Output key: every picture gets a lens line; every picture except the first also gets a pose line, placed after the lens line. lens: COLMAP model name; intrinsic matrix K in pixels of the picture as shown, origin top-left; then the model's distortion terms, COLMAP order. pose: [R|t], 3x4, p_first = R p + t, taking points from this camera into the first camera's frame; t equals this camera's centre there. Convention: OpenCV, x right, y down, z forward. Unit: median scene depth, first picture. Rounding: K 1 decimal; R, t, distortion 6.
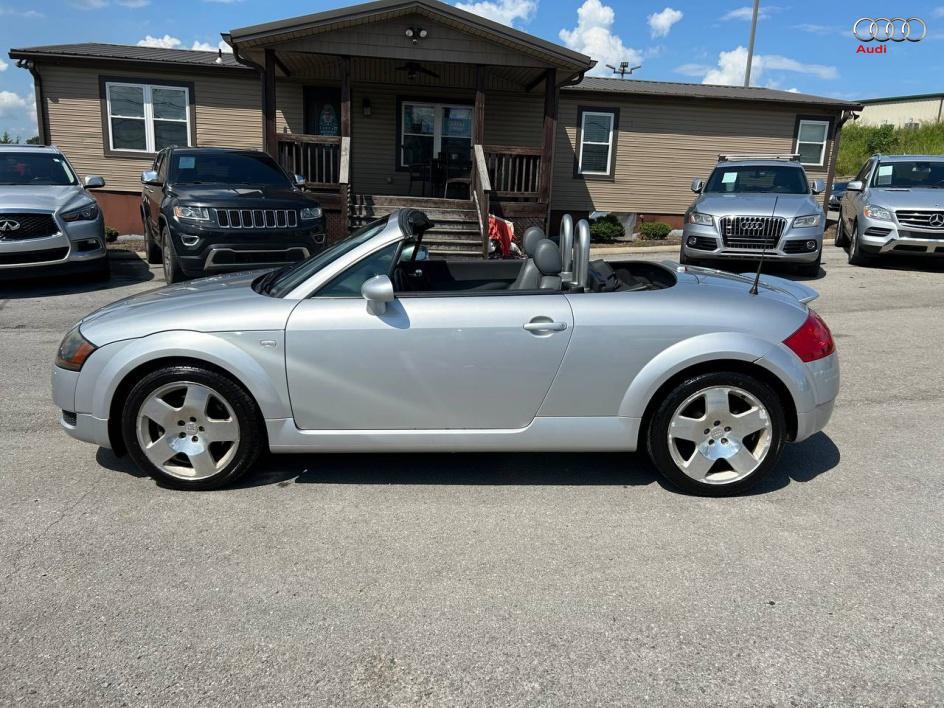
lens RADIAL K [[711.5, 0, 478.3], [0, 711.5, 365.4], [0, 0, 1]] dist [0.036431, -0.035636]
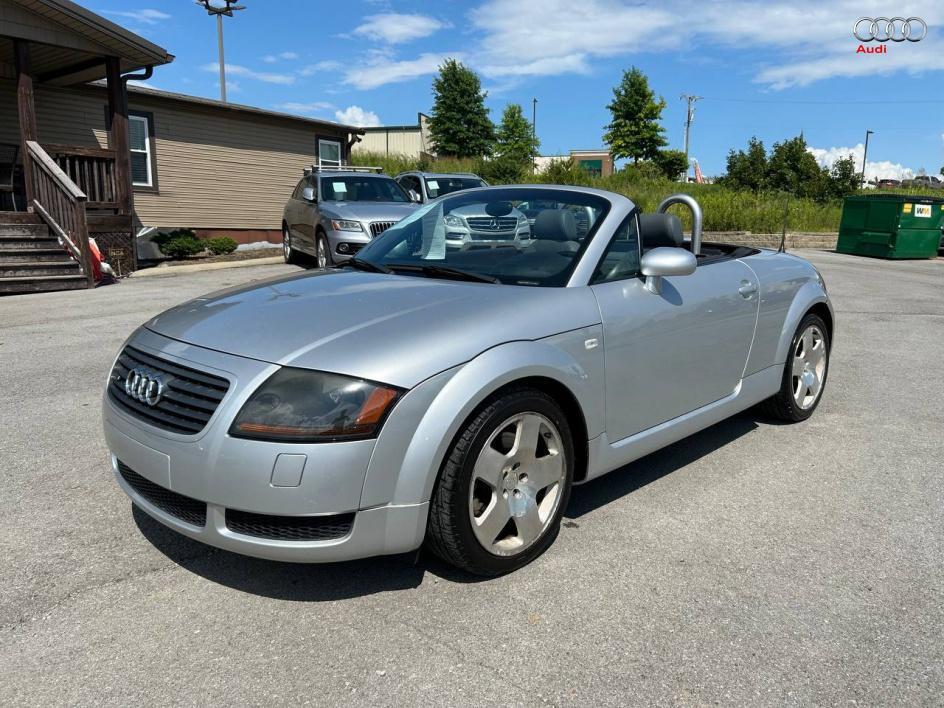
lens RADIAL K [[711.5, 0, 471.7], [0, 711.5, 360.1], [0, 0, 1]] dist [0.036431, -0.035636]
pose [[0.702928, -0.152383, 0.694746, -0.250829], [0.180210, 0.983065, 0.033290, -0.016184], [-0.688053, 0.101800, 0.718485, 0.143121]]
